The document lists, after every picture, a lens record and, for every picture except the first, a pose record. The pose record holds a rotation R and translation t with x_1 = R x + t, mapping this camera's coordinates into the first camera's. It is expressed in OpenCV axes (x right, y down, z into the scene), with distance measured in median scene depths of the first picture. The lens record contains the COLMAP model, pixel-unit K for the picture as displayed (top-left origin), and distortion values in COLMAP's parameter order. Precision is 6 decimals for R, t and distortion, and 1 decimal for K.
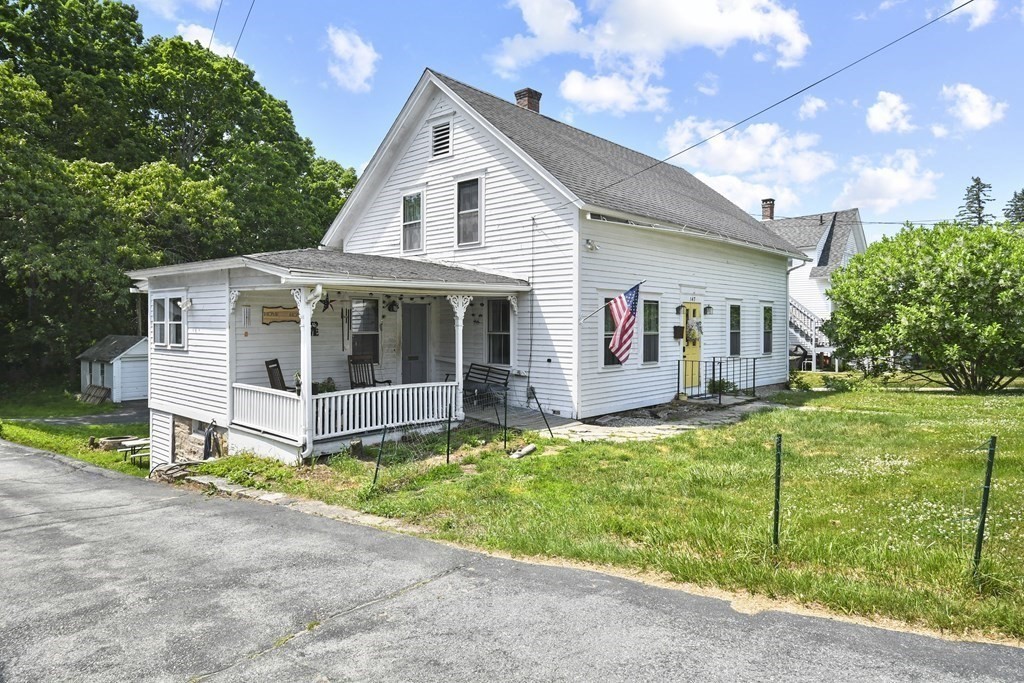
lens RADIAL K [[629.2, 0, 515.8], [0, 629.2, 336.3], [0, 0, 1]] dist [0.001999, -0.000230]
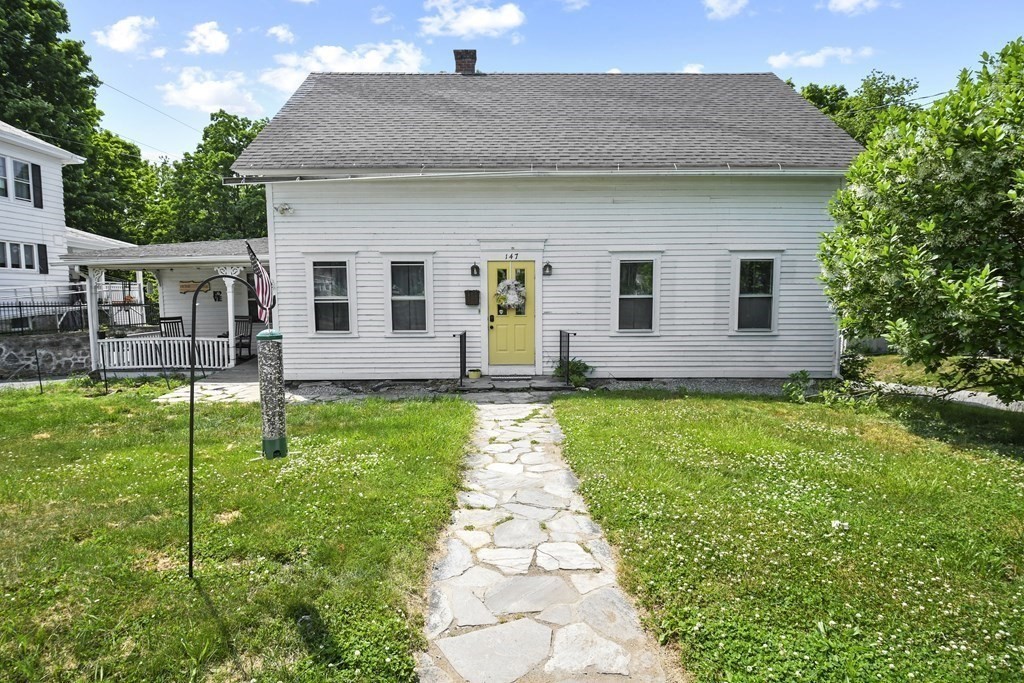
lens RADIAL K [[507.5, 0, 510.4], [0, 507.5, 345.2], [0, 0, 1]] dist [-0.004218, -0.000296]
pose [[0.682538, 0.062808, -0.728146, 0.795269], [-0.010310, 0.997029, 0.076336, 0.004273], [0.730777, -0.044595, 0.681158, 0.583622]]
